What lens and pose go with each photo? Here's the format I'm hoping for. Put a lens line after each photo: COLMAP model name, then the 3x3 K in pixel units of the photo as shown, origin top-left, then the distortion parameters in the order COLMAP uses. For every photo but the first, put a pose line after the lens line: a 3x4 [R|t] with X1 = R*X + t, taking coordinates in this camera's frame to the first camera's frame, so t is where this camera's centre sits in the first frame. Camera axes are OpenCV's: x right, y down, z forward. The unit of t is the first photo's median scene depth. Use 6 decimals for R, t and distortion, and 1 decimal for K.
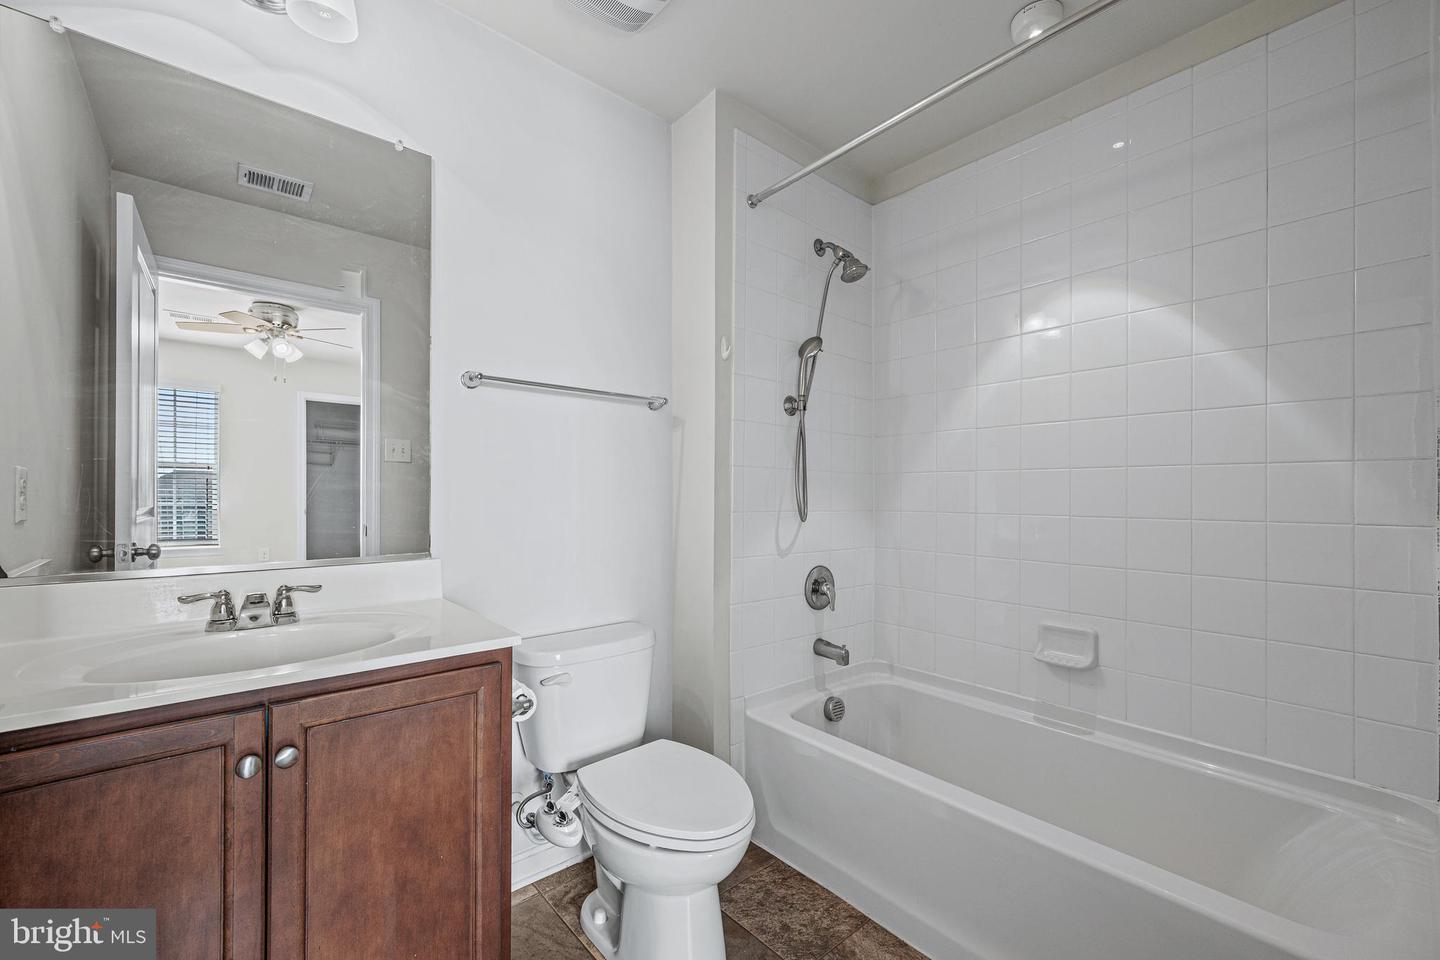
lens RADIAL K [[581.4, 0, 720.0], [0, 581.4, 480.0], [0, 0, 1]] dist [-0.036118, 0.015351]
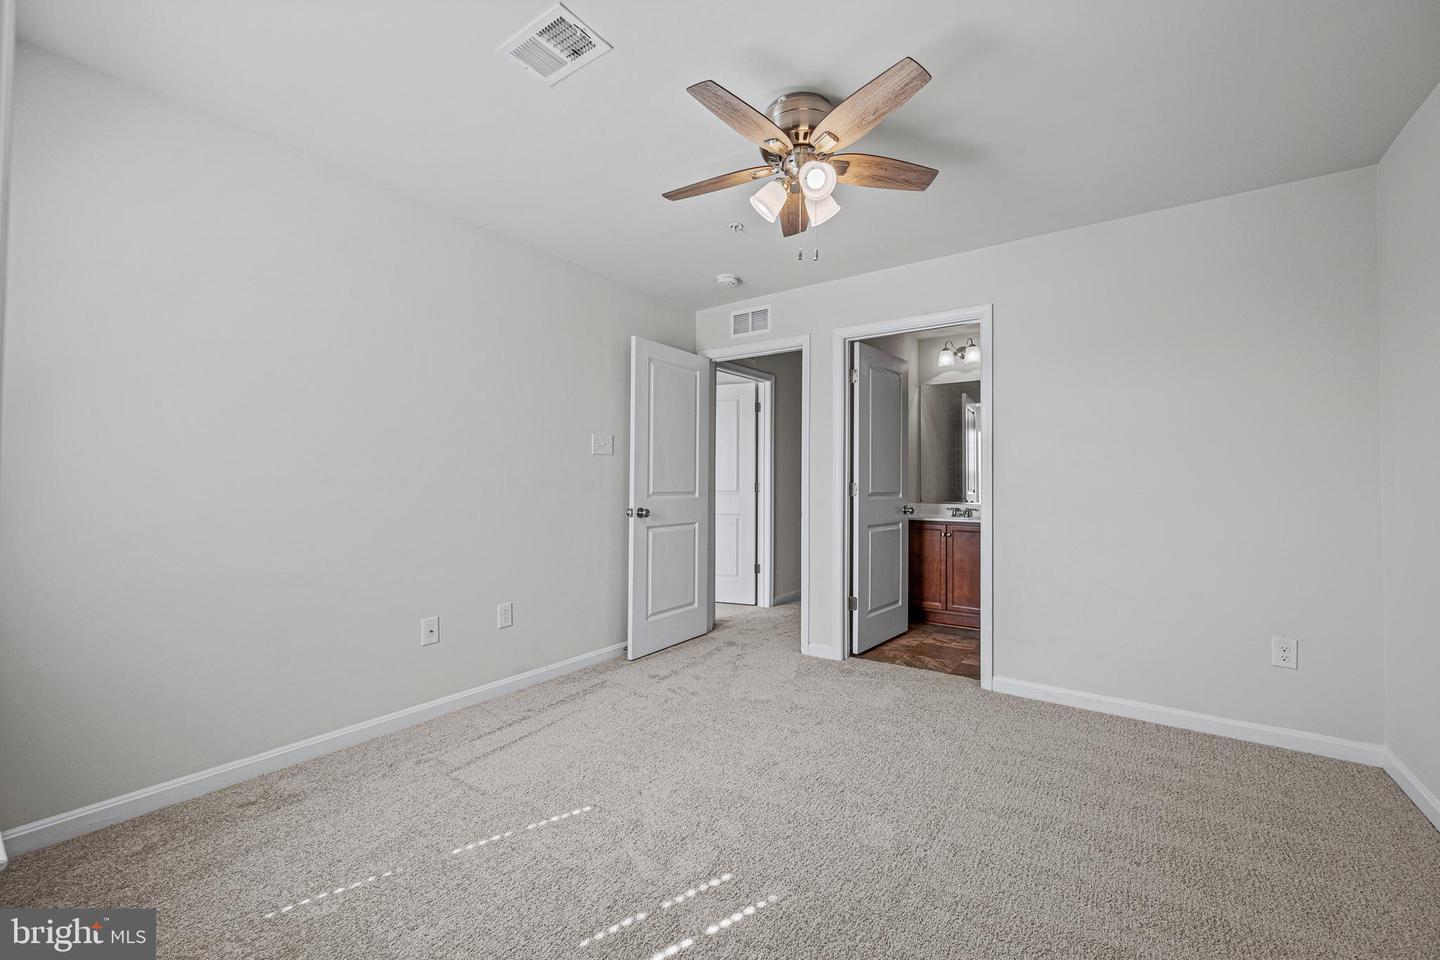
lens RADIAL K [[576.8, 0, 724.7], [0, 576.8, 482.4], [0, 0, 1]] dist [0.000569, -0.000065]
pose [[0.243115, -0.000734, -0.969997, 2.057076], [0.001437, 0.999999, -0.000396, 0.006342], [0.969996, -0.001298, 0.243115, -1.209347]]
